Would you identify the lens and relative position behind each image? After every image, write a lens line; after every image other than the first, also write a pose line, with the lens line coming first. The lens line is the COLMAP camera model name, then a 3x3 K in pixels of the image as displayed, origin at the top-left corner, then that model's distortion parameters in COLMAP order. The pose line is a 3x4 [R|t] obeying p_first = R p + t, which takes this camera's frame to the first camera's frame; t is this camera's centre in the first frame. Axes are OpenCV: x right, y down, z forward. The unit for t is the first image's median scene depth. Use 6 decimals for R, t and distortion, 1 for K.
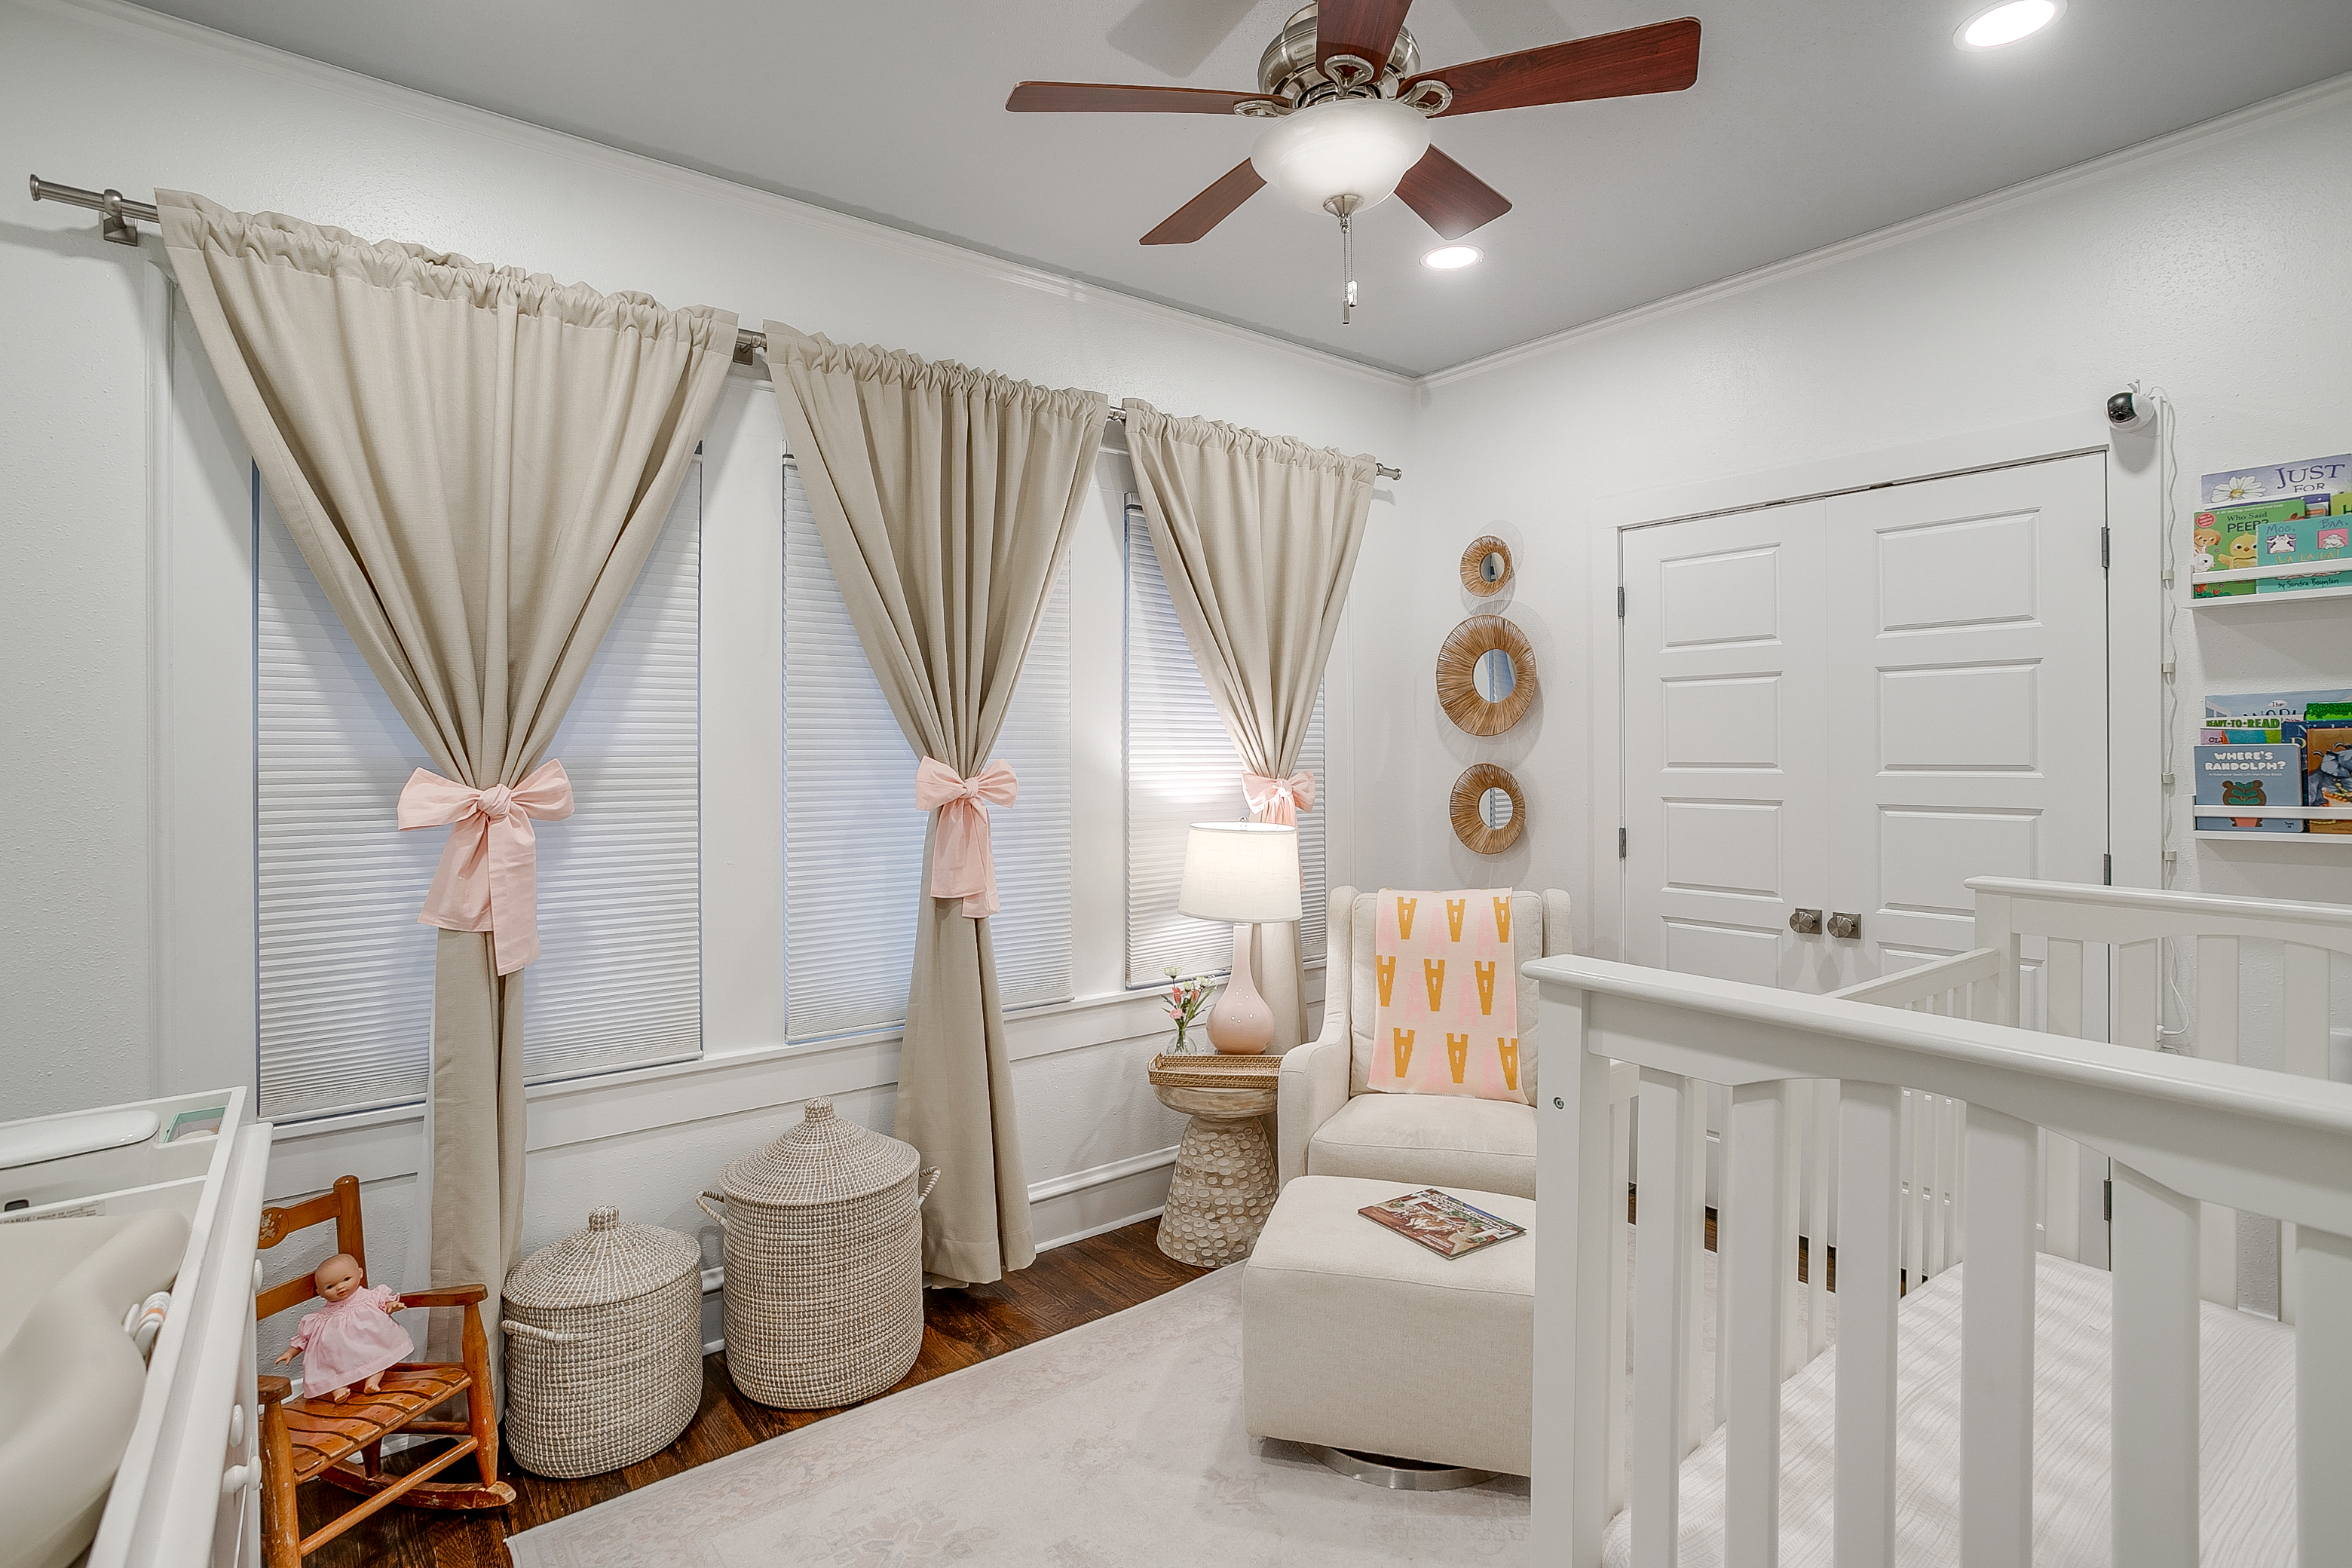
lens RADIAL K [[1164.5, 0, 1177.1], [0, 1164.5, 765.4], [0, 0, 1]] dist [-0.053989, 0.034379]
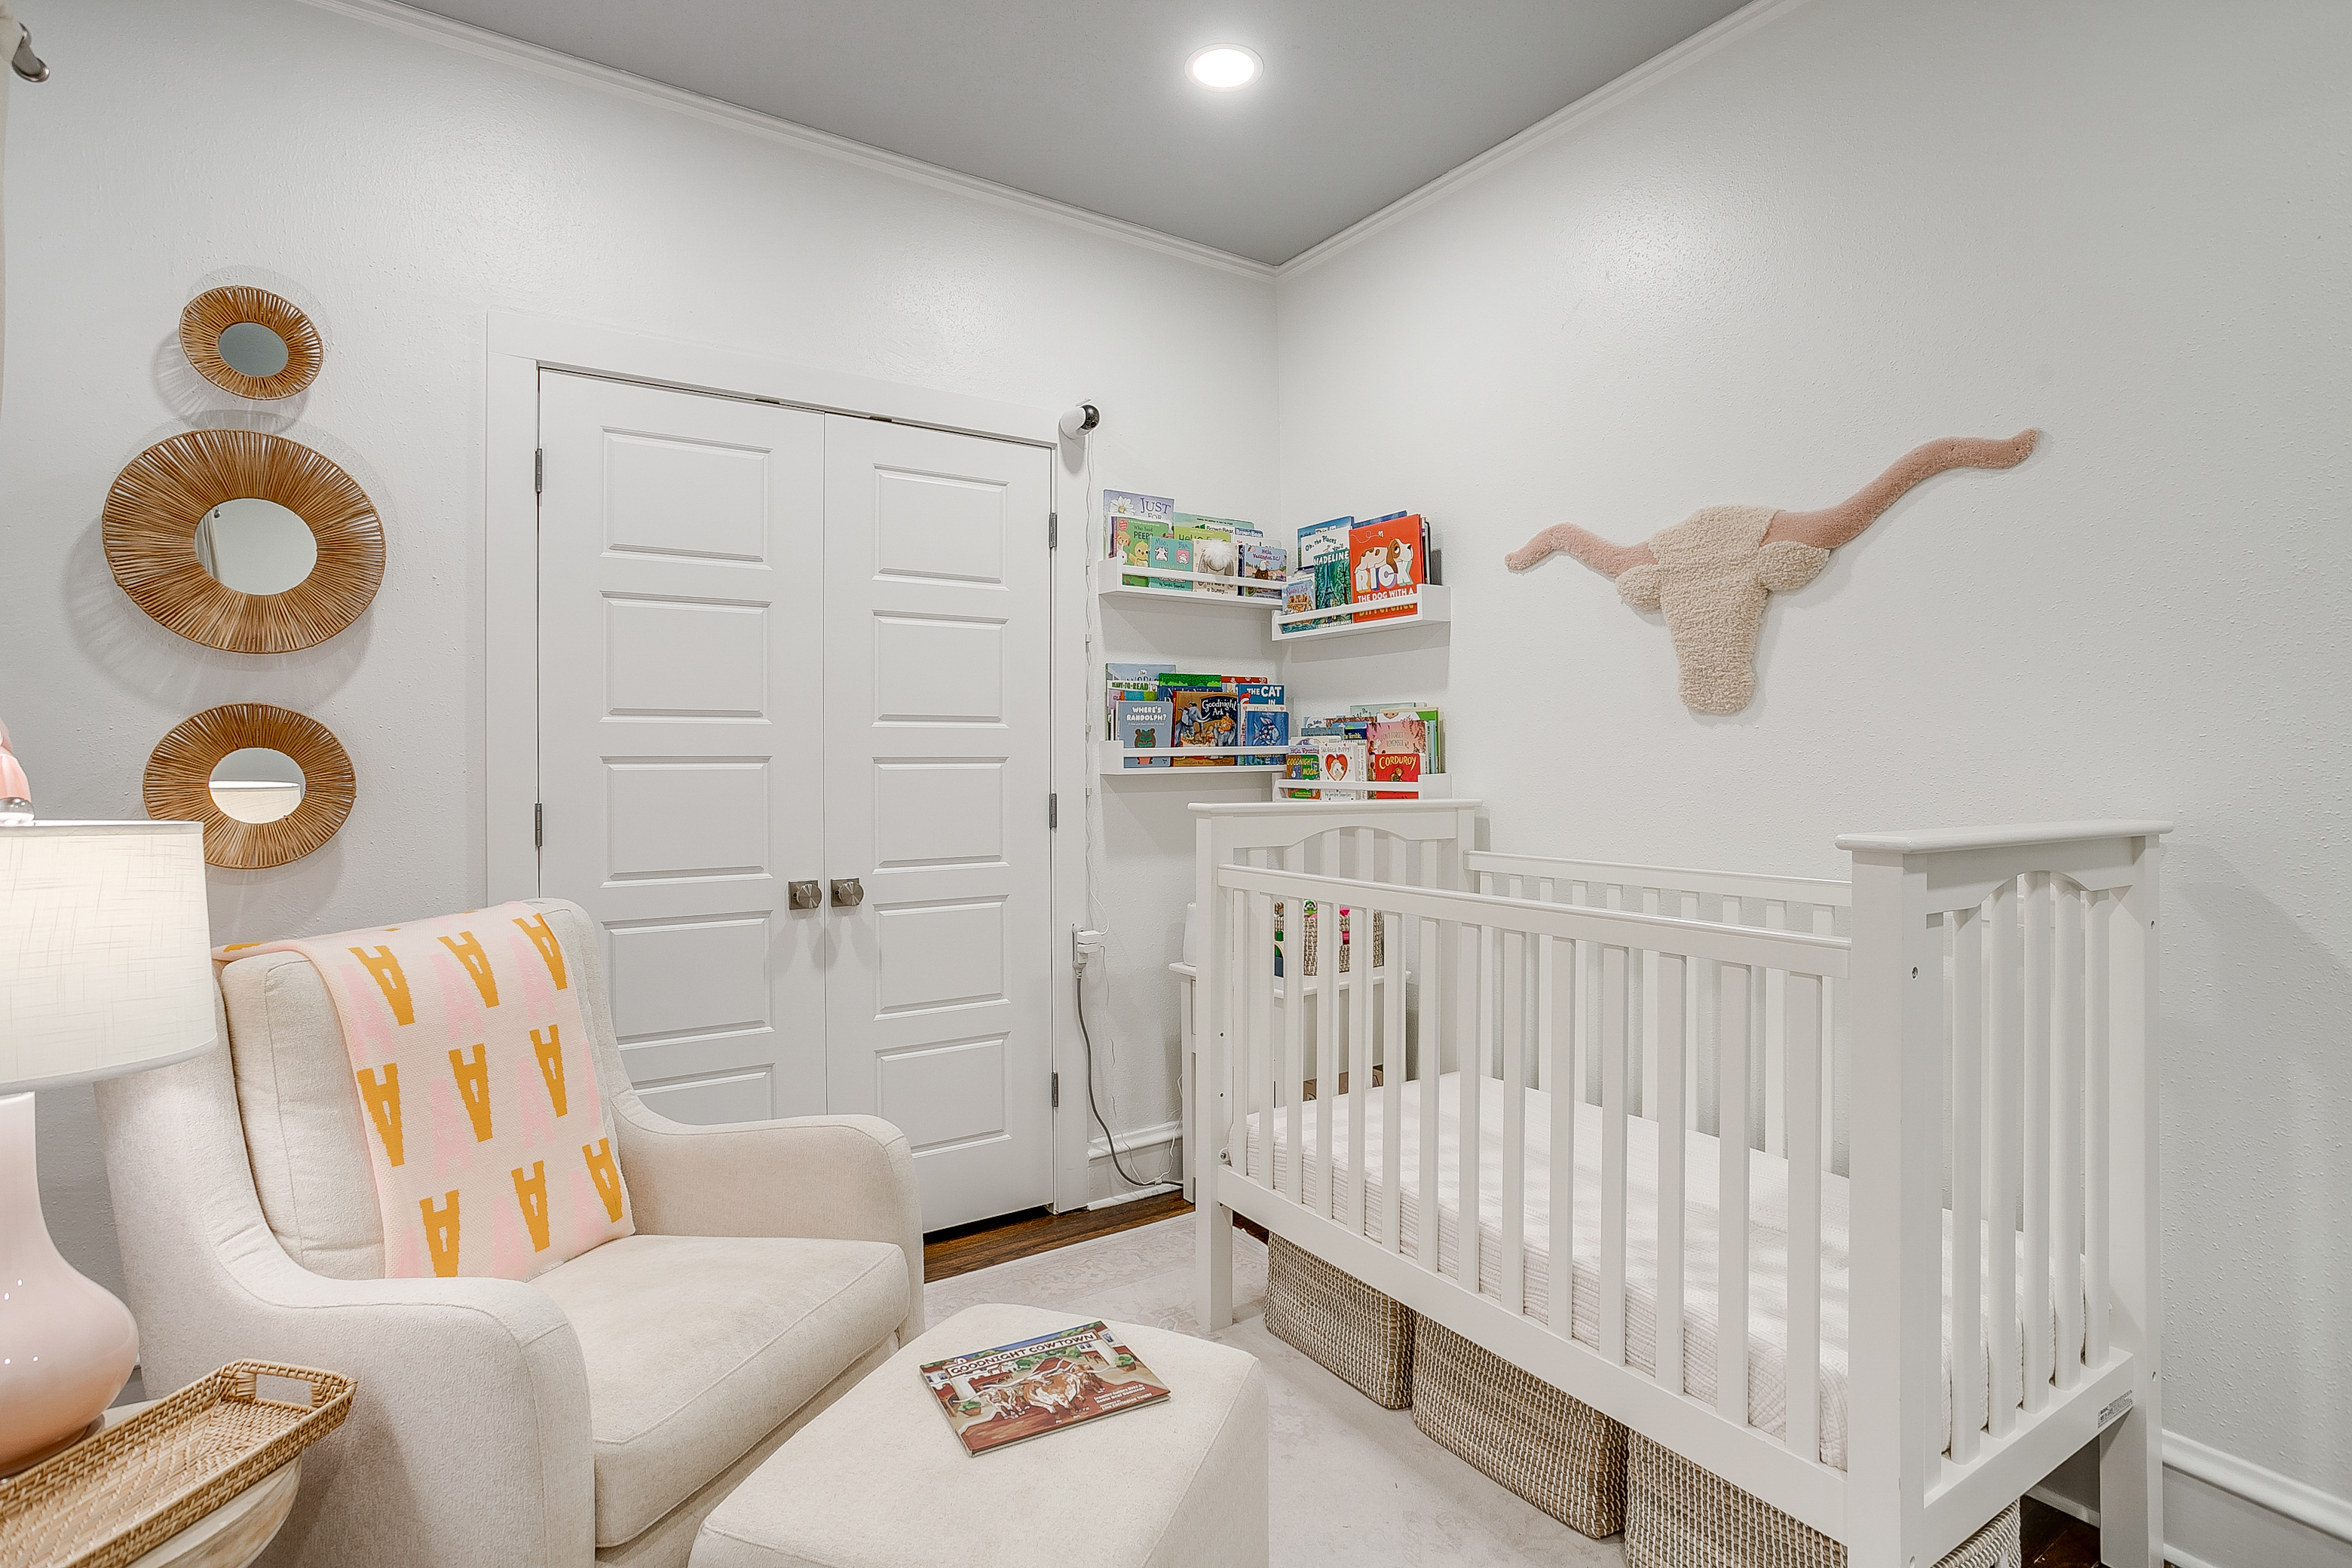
lens RADIAL K [[1164.5, 0, 1177.1], [0, 1164.5, 765.4], [0, 0, 1]] dist [-0.053989, 0.034379]
pose [[0.070958, -0.001325, 0.997478, -0.371094], [0.013403, 0.999910, 0.000375, 0.051771], [-0.997389, 0.013343, 0.070970, 0.814363]]
